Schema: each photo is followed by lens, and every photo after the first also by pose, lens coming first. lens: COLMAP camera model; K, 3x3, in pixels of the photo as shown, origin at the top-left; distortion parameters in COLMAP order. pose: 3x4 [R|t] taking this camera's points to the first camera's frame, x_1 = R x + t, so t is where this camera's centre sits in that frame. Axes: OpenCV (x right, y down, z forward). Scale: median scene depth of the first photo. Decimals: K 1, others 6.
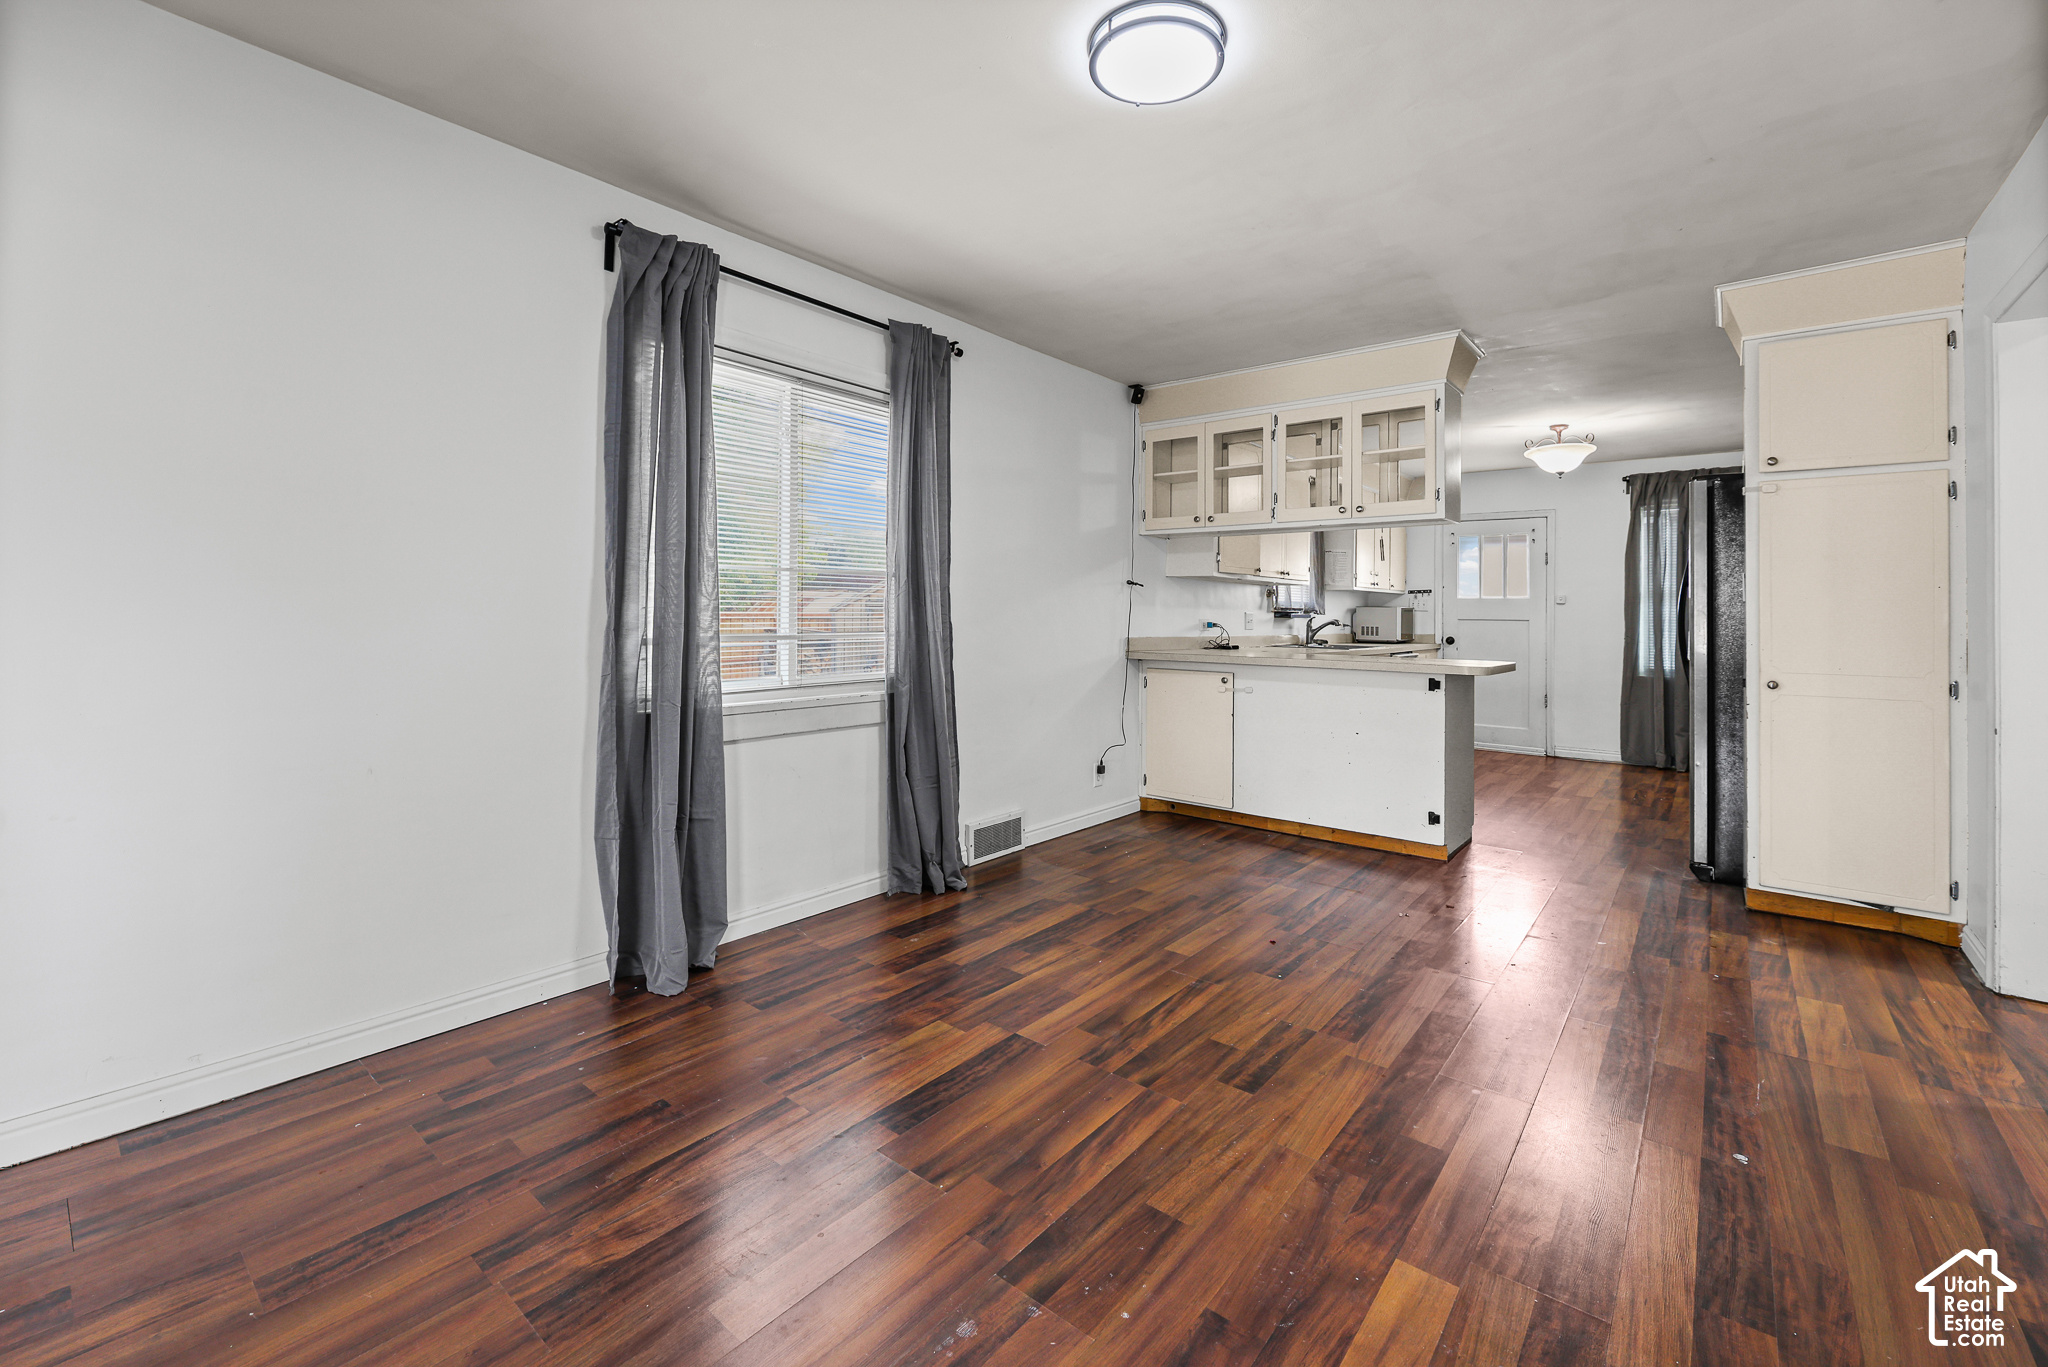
lens RADIAL K [[842.6, 0, 1028.0], [0, 842.6, 597.9], [0, 0, 1]] dist [-0.003819, -0.000340]
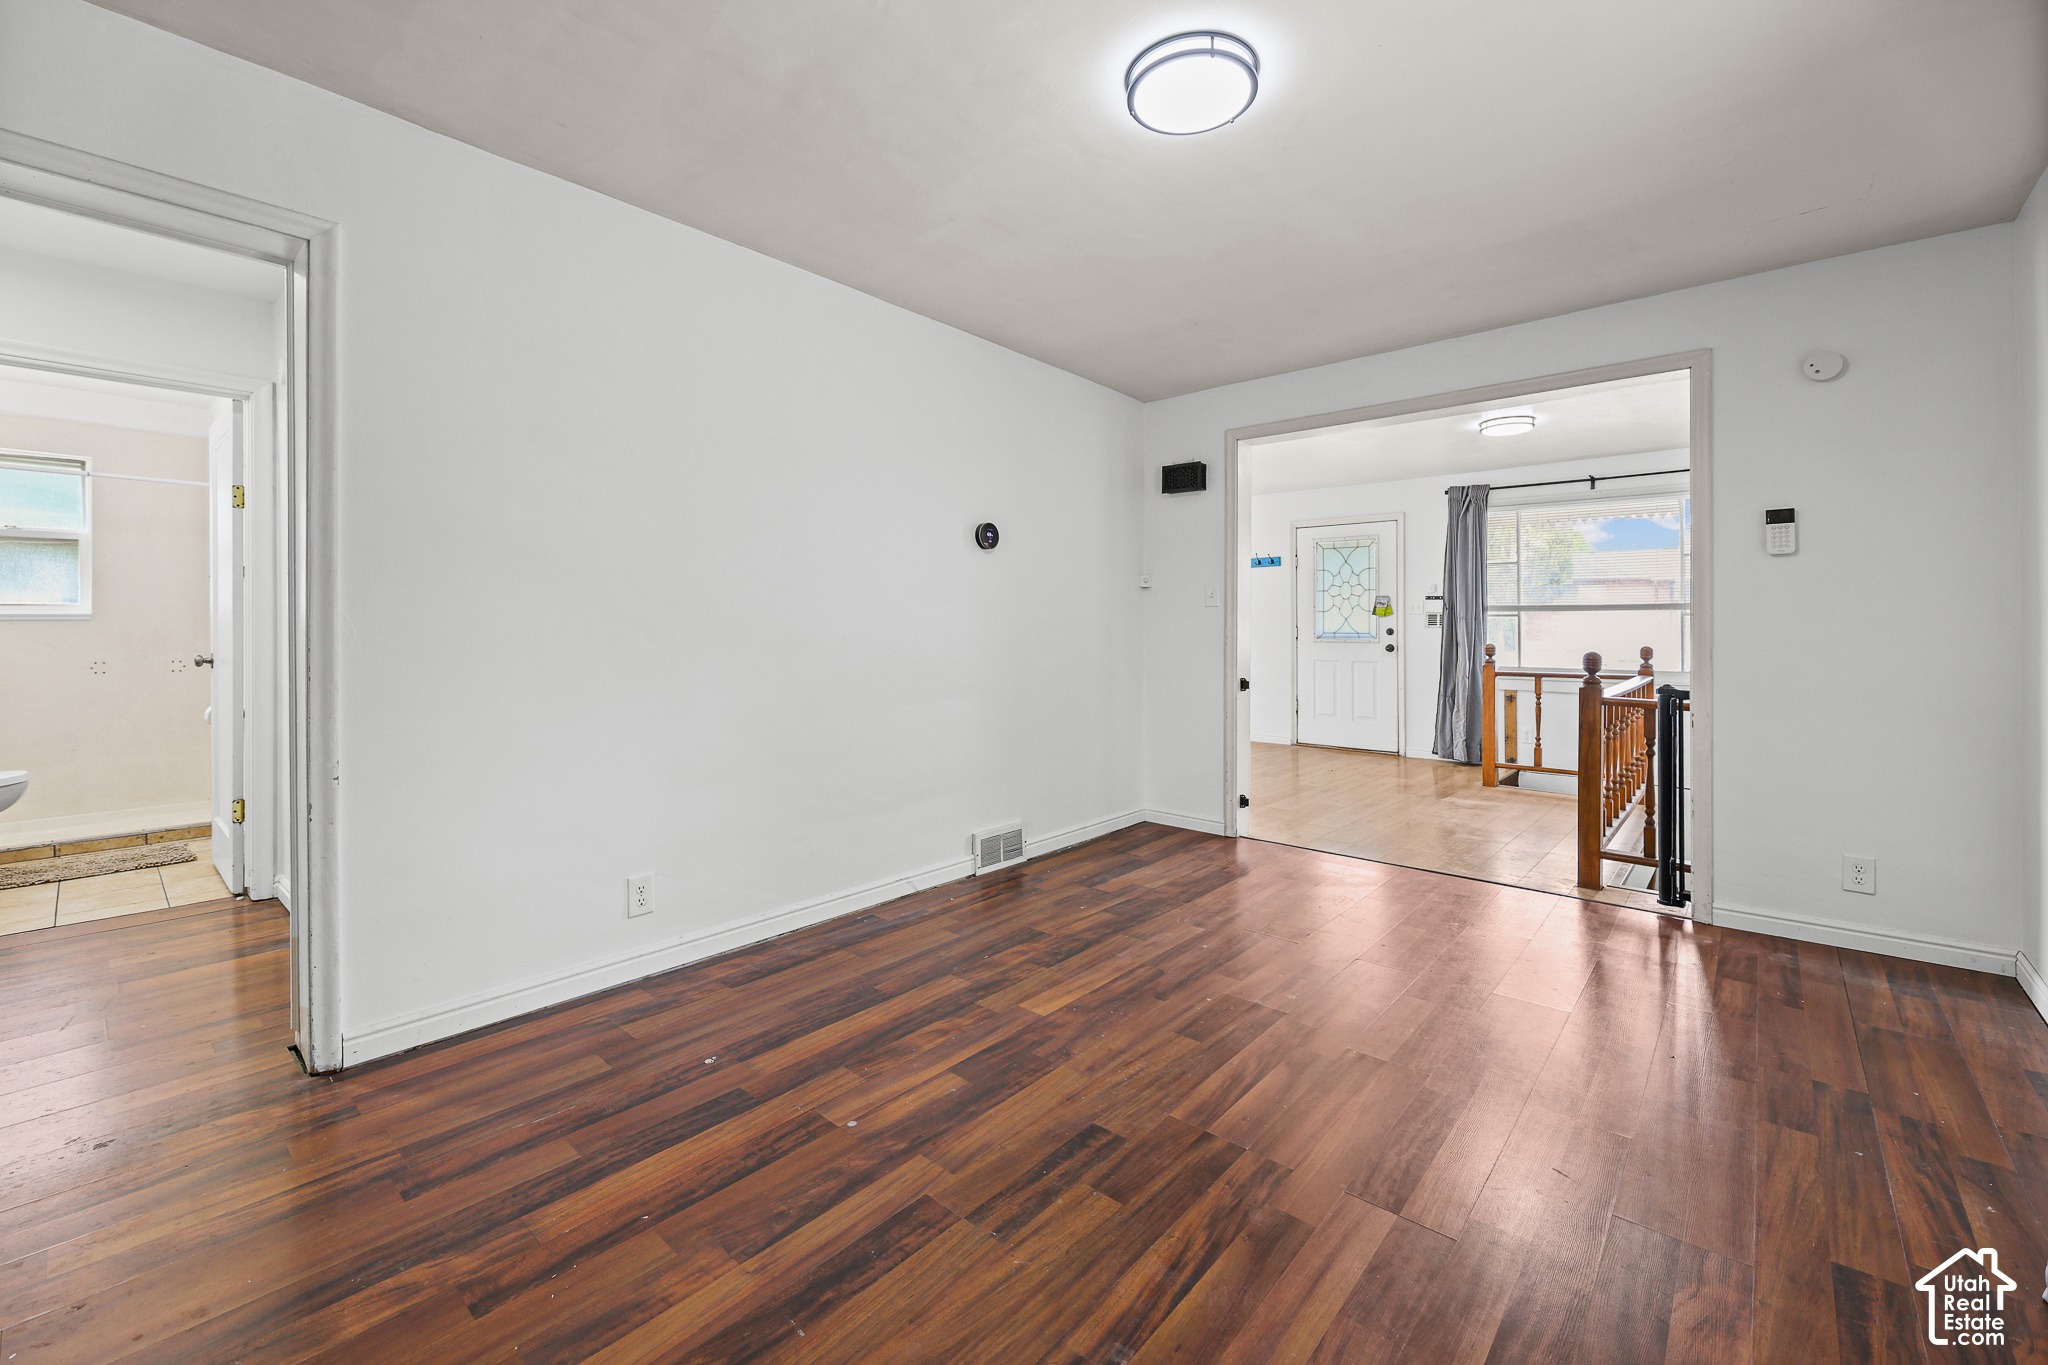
lens RADIAL K [[842.6, 0, 1027.2], [0, 842.6, 646.6], [0, 0, 1]] dist [-0.003819, -0.000340]
pose [[-0.999386, -0.015965, 0.031197, 0.127608], [-0.016017, 0.999871, -0.001412, 0.021196], [-0.031170, -0.001911, -0.999512, 0.777952]]
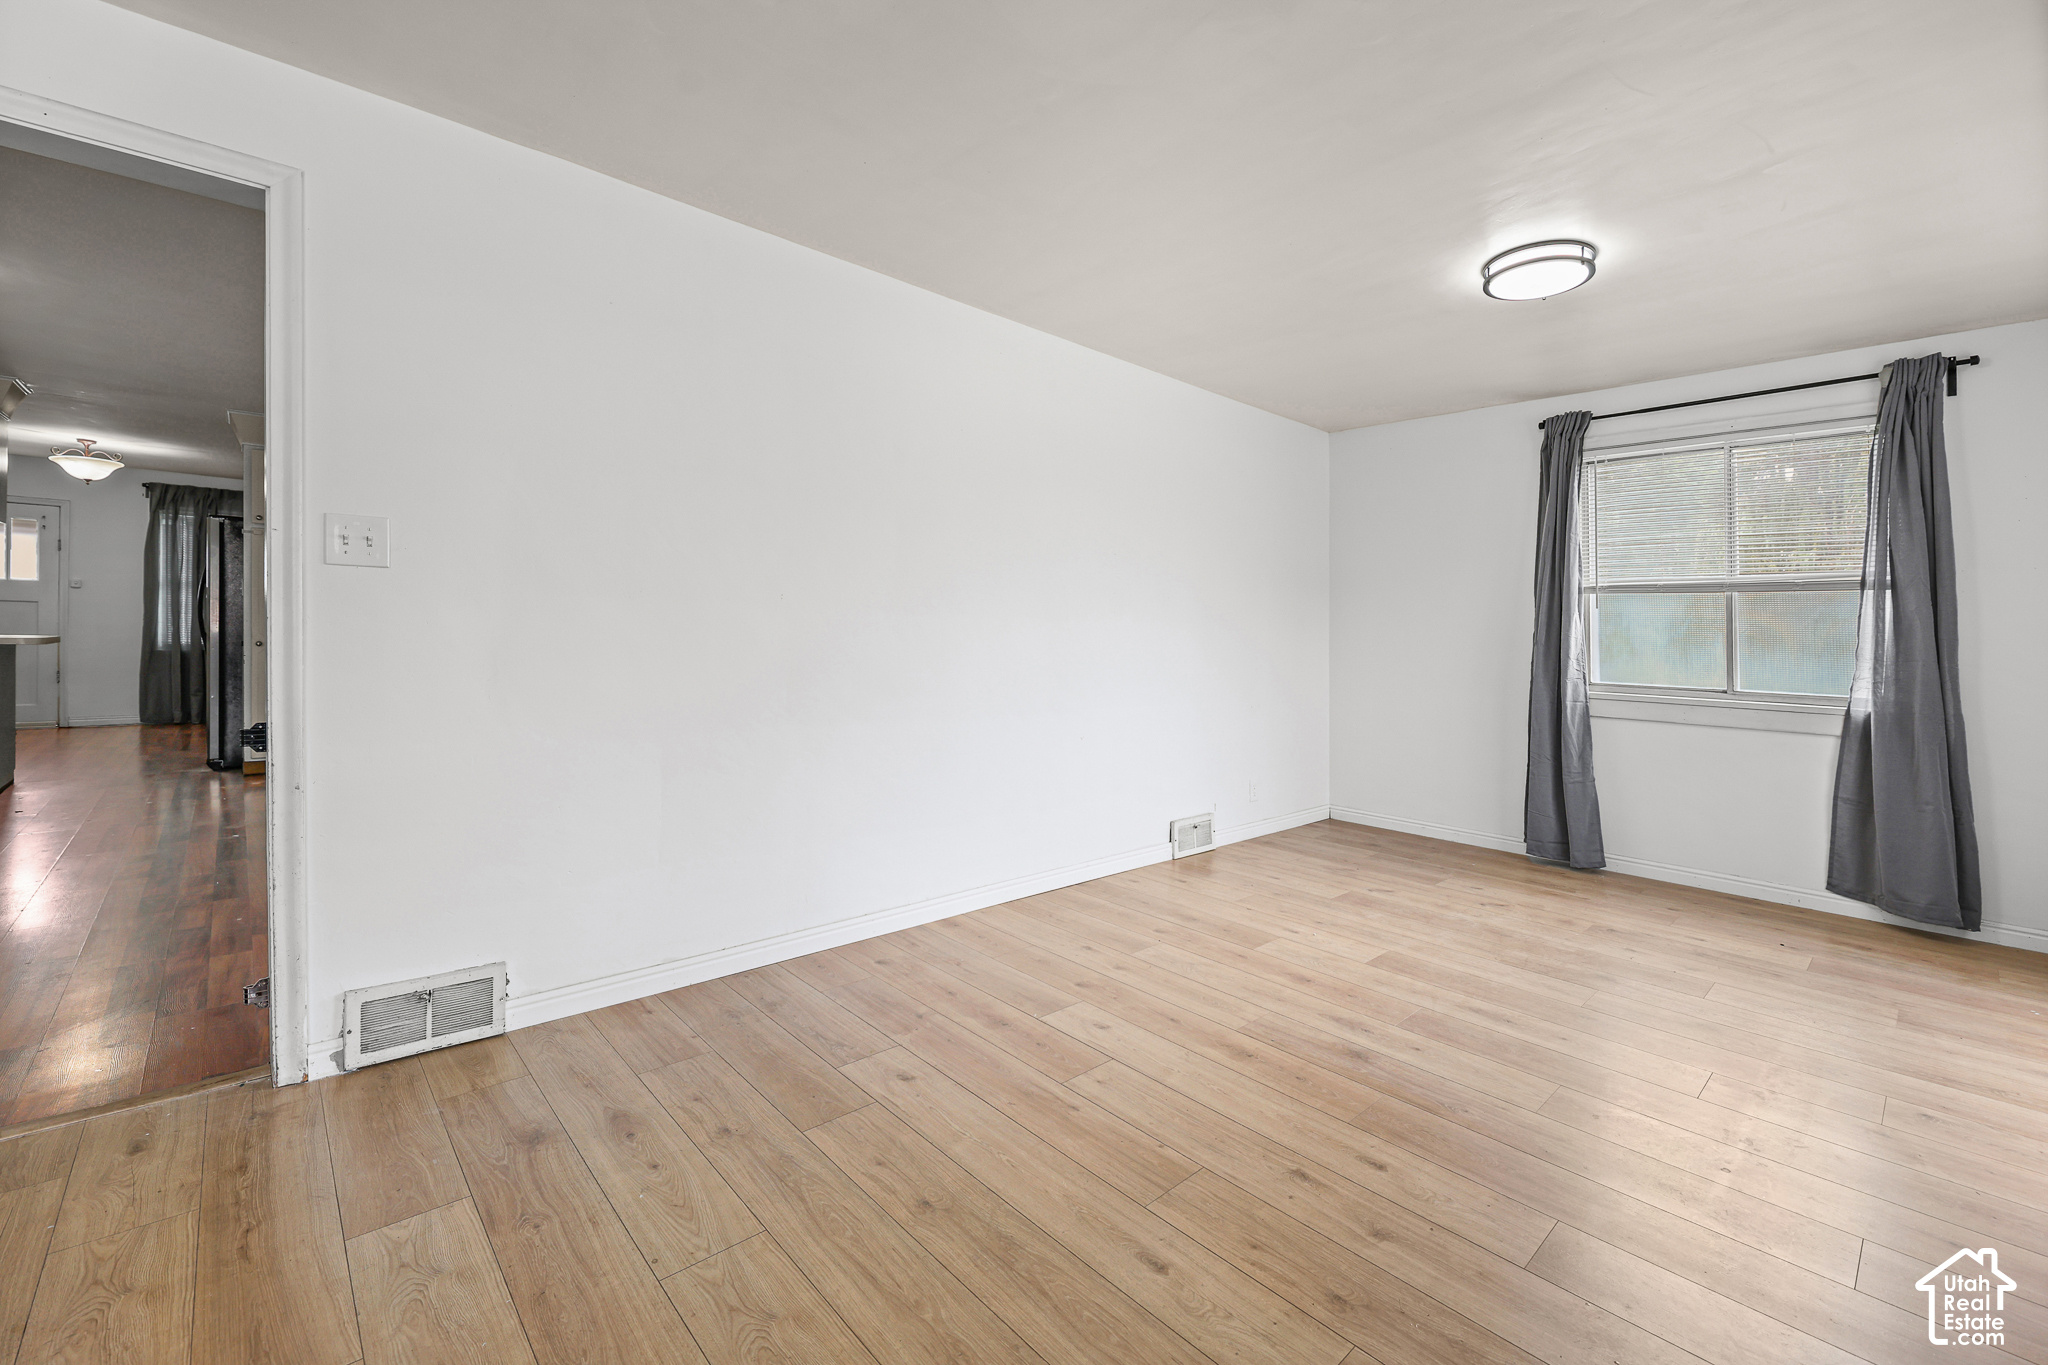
lens RADIAL K [[842.6, 0, 1026.5], [0, 842.6, 661.7], [0, 0, 1]] dist [-0.003819, -0.000340]
pose [[0.124072, -0.042640, 0.991357, -0.401279], [-0.051061, 0.997478, 0.049294, -0.017413], [-0.990959, -0.056736, 0.121582, -0.492355]]
